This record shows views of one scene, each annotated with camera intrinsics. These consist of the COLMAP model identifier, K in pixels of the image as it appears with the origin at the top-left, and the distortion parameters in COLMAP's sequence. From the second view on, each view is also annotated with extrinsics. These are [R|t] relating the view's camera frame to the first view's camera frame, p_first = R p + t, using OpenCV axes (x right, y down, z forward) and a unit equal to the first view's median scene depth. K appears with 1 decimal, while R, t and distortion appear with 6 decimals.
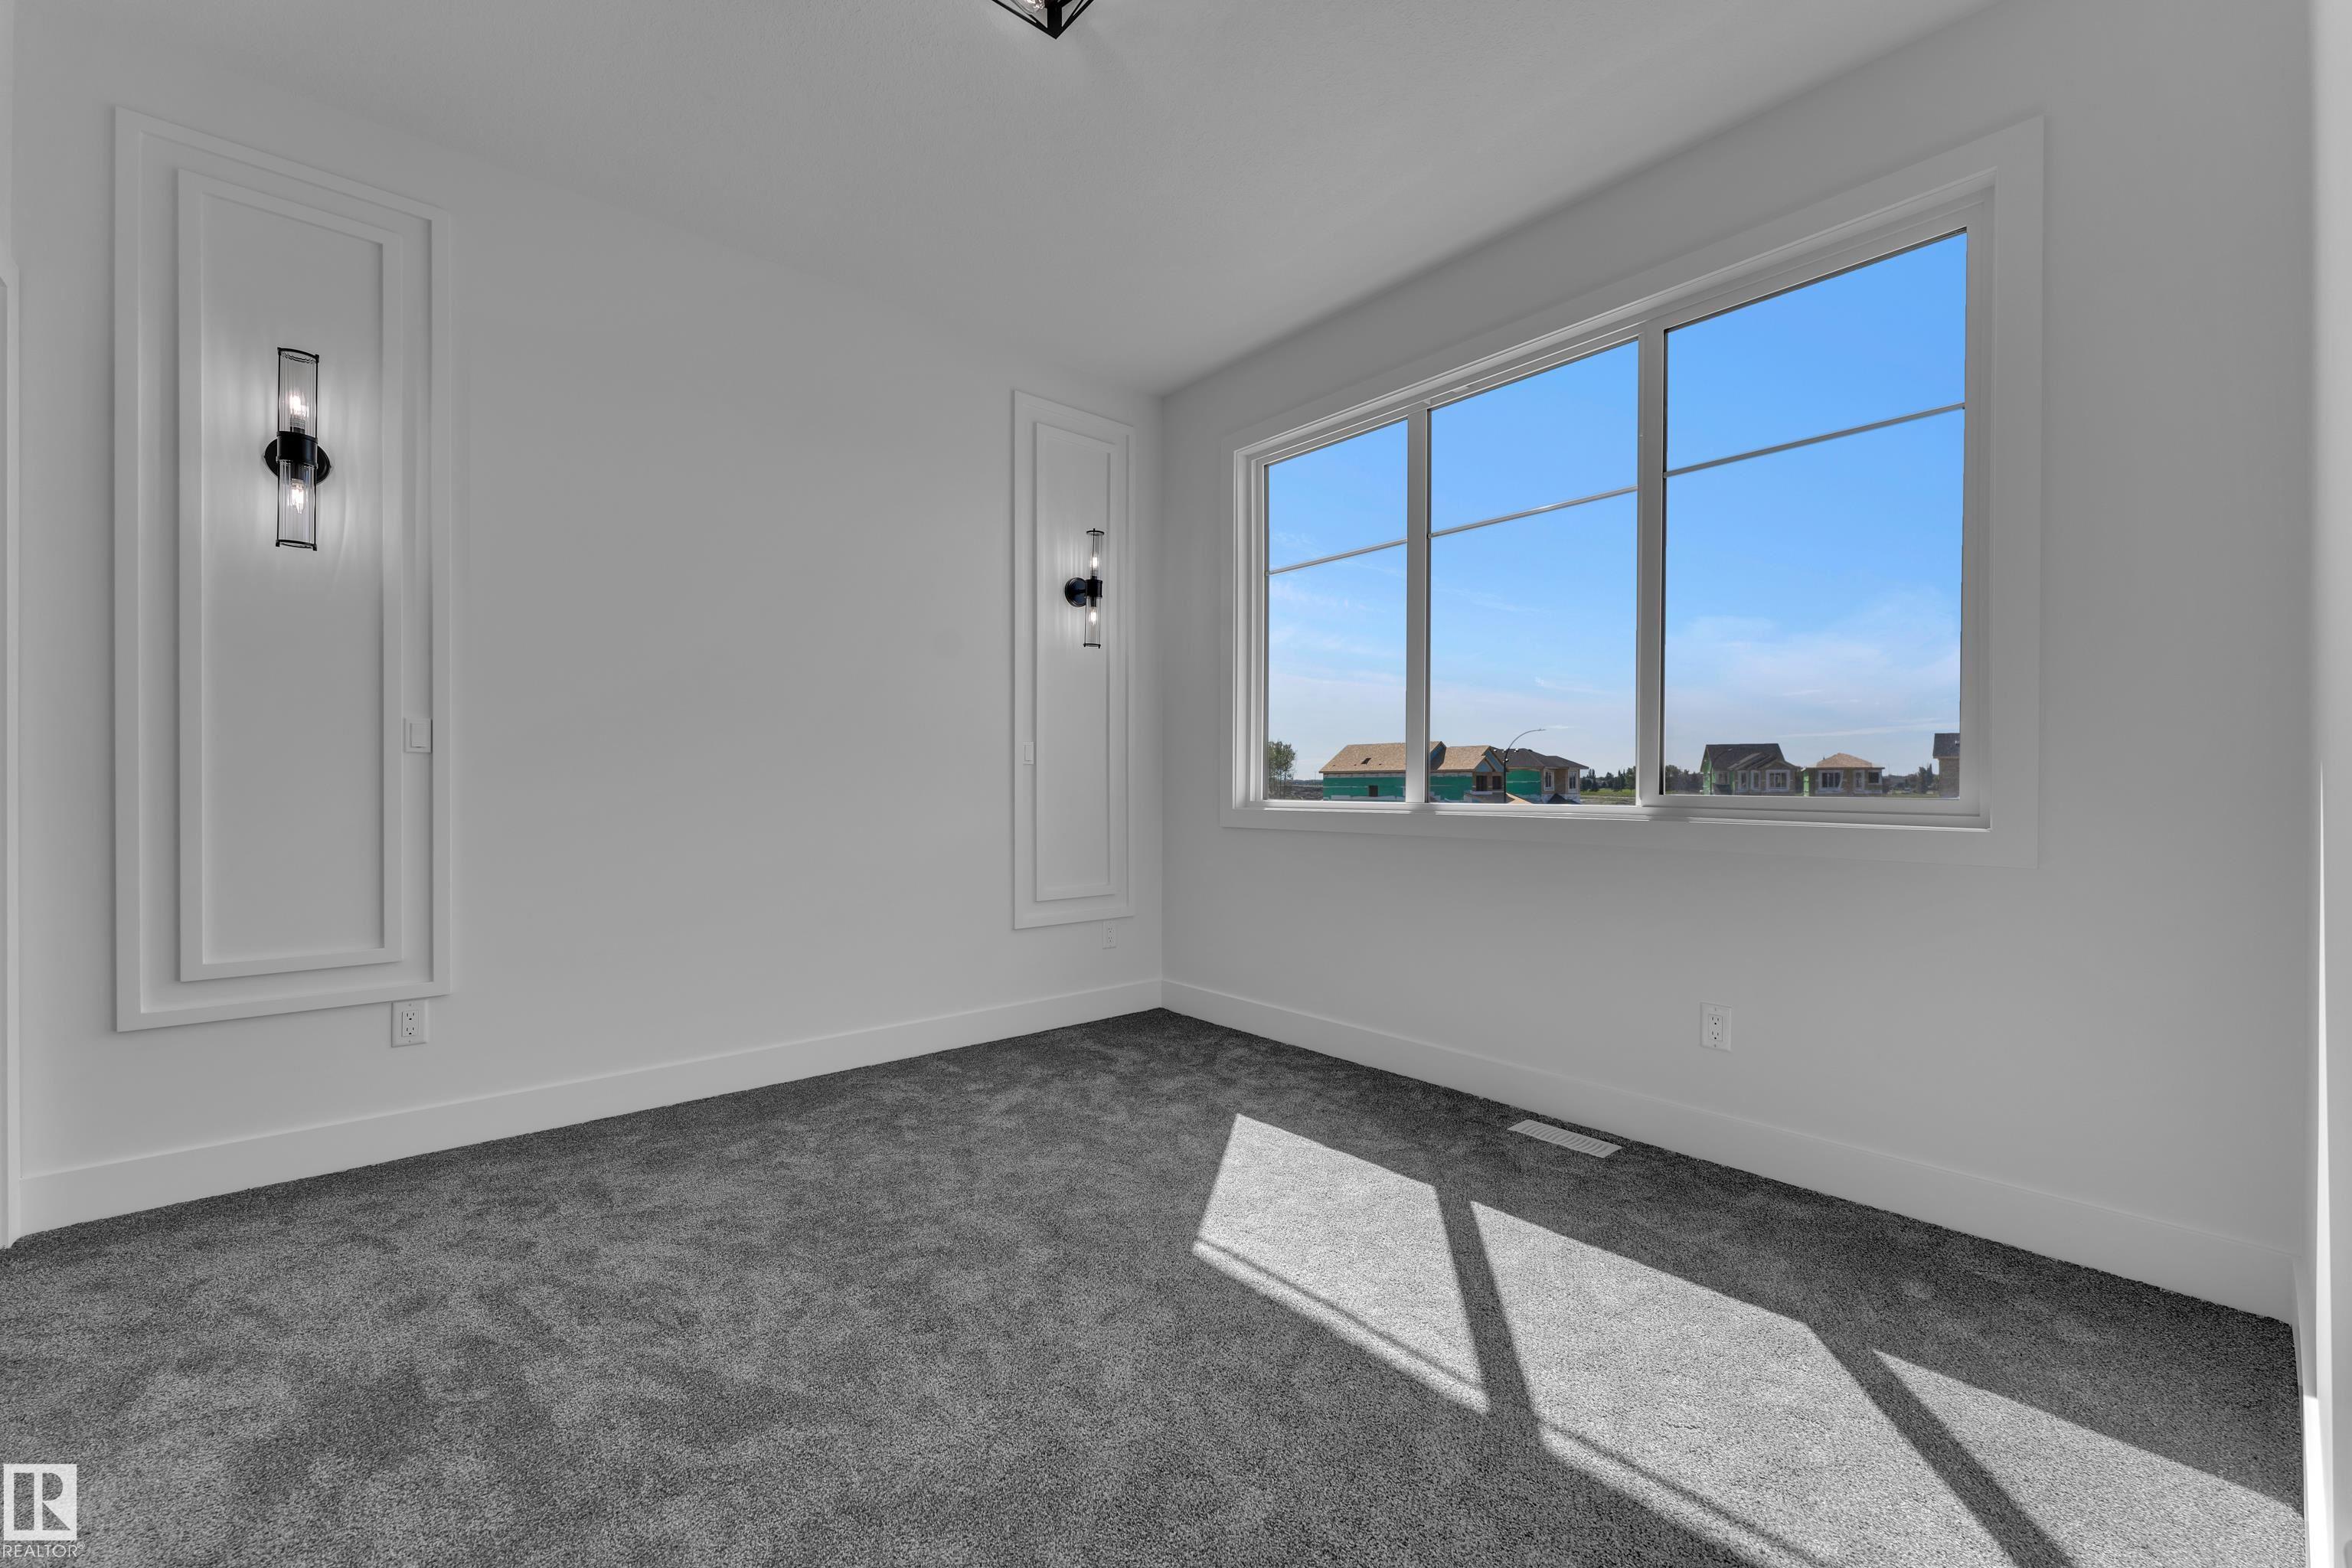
lens RADIAL K [[942.5, 0, 1176.0], [0, 942.5, 784.0], [0, 0, 1]] dist [0.002647, 0.000260]
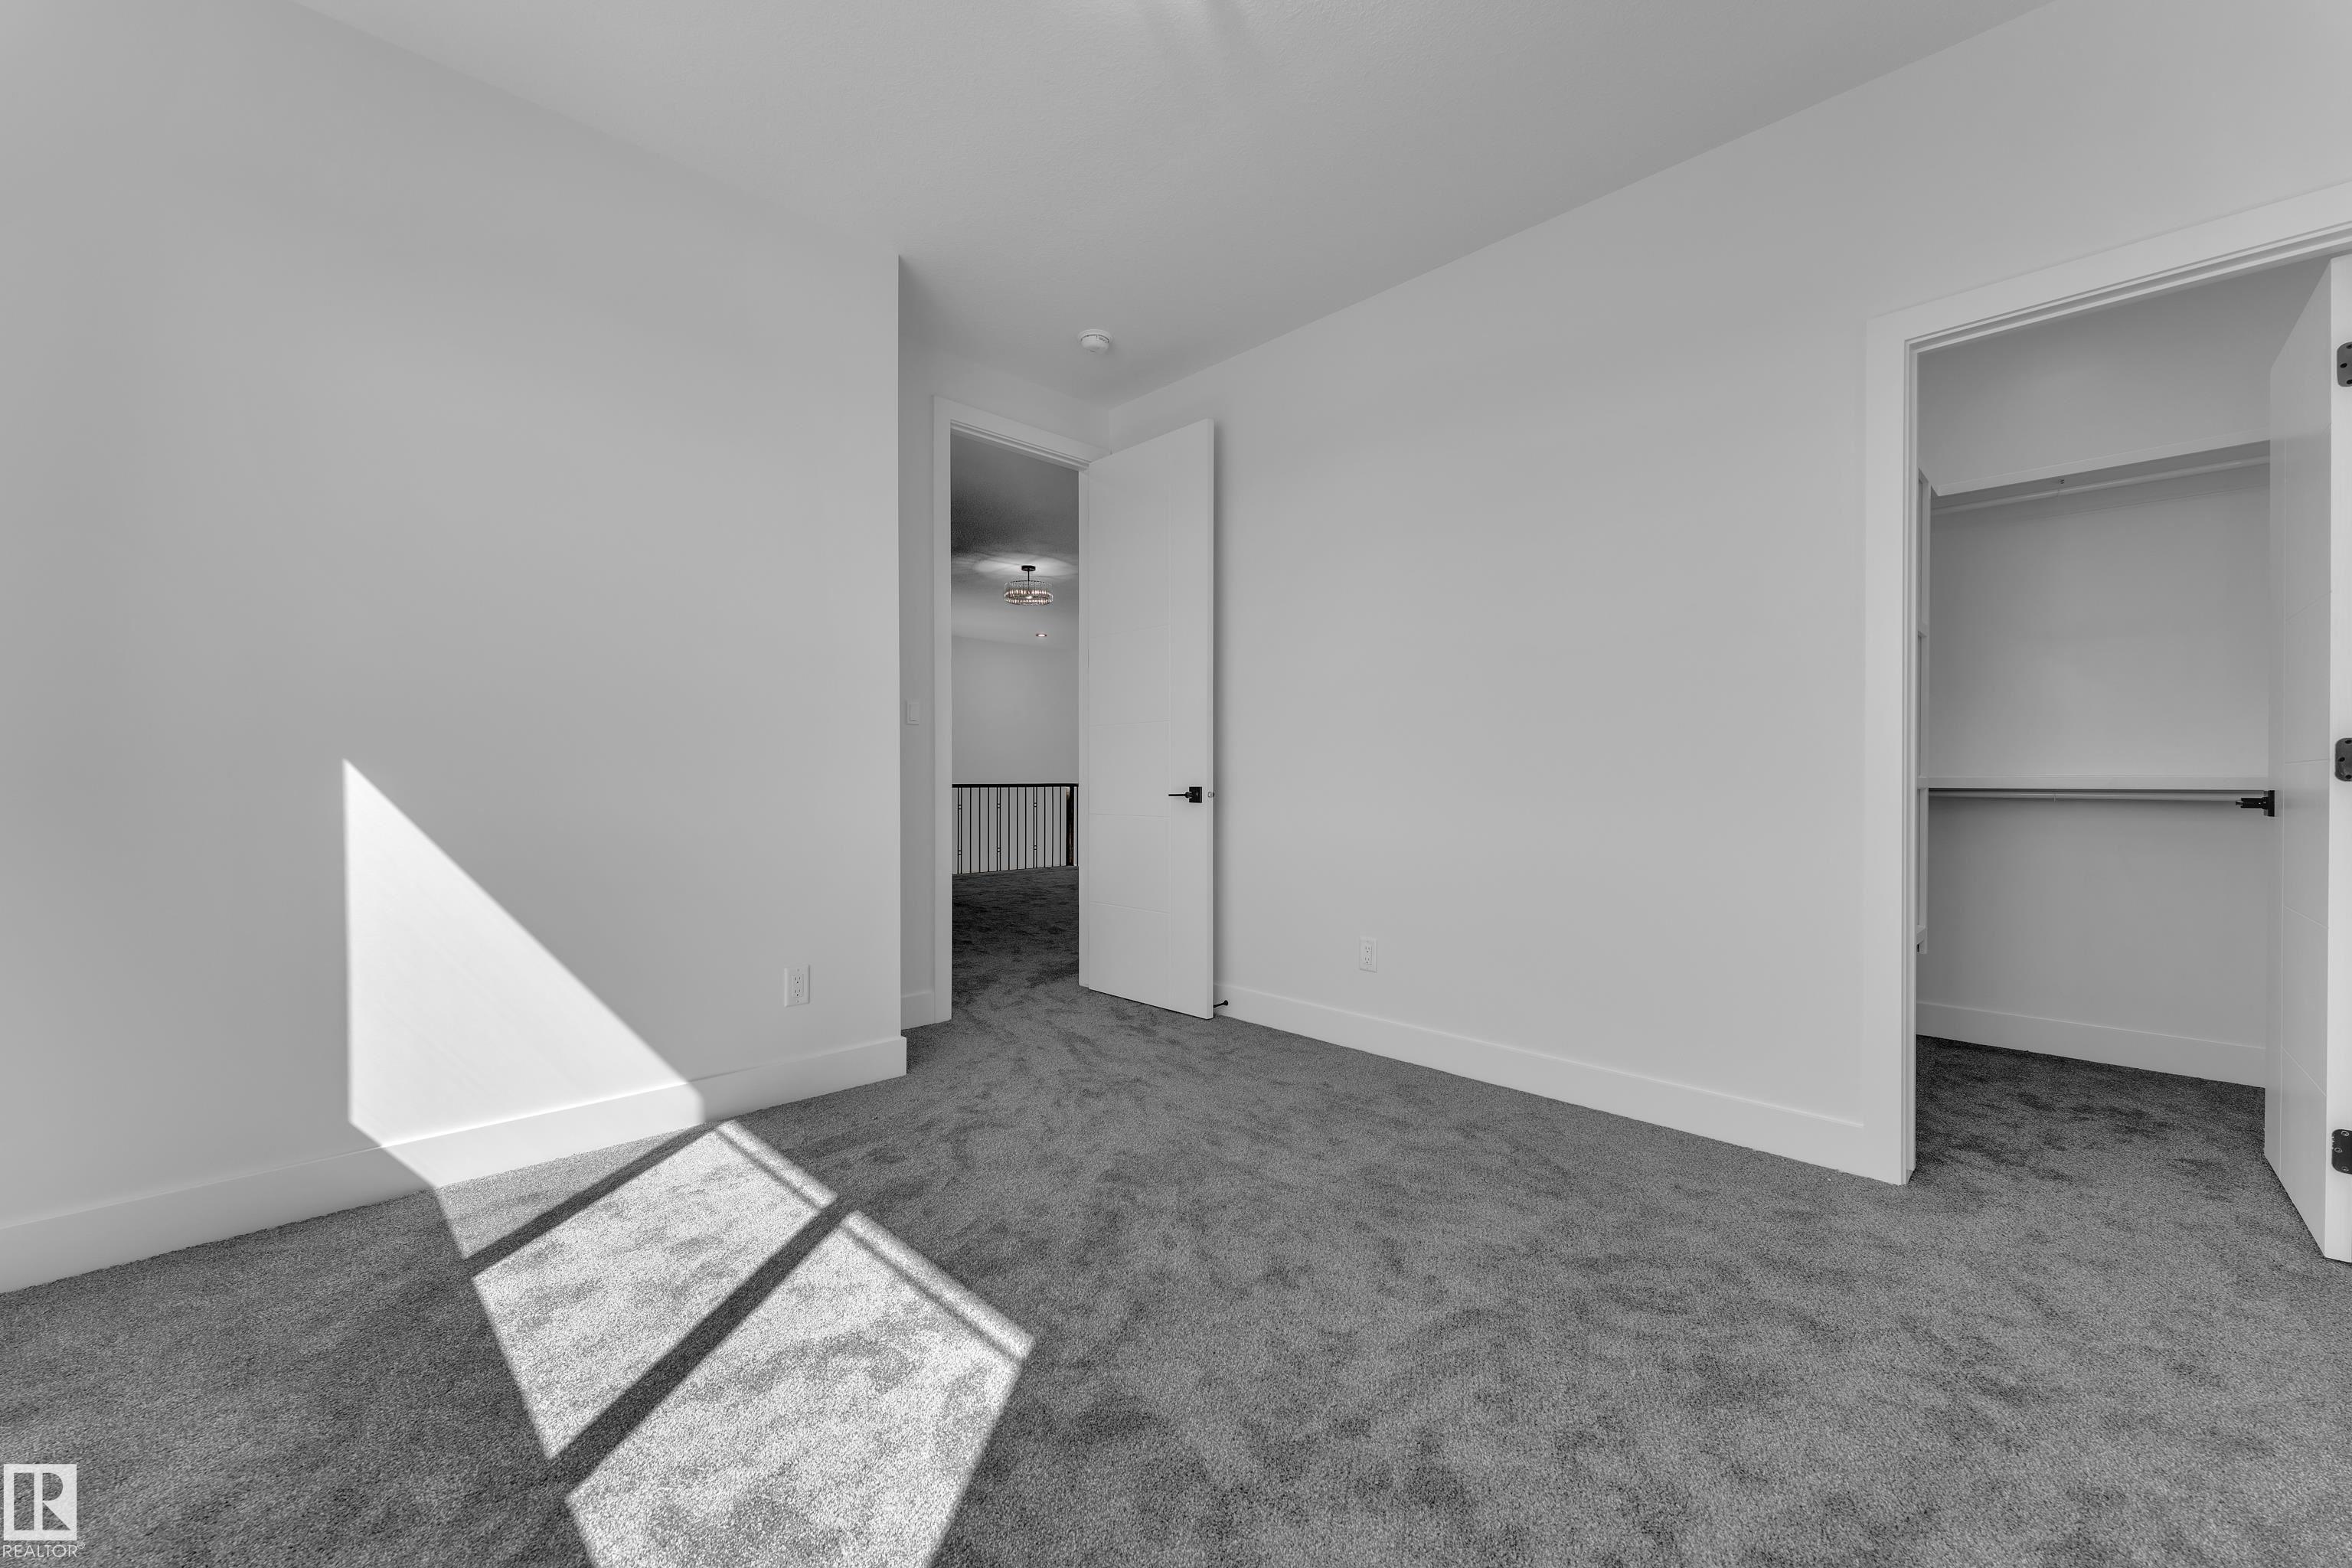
lens RADIAL K [[942.5, 0, 1176.0], [0, 942.5, 784.0], [0, 0, 1]] dist [0.002647, 0.000260]
pose [[-0.998521, -0.000522, -0.054356, -0.066961], [-0.000658, 0.999997, 0.002486, 0.007985], [0.054355, 0.002518, -0.998519, 1.944700]]
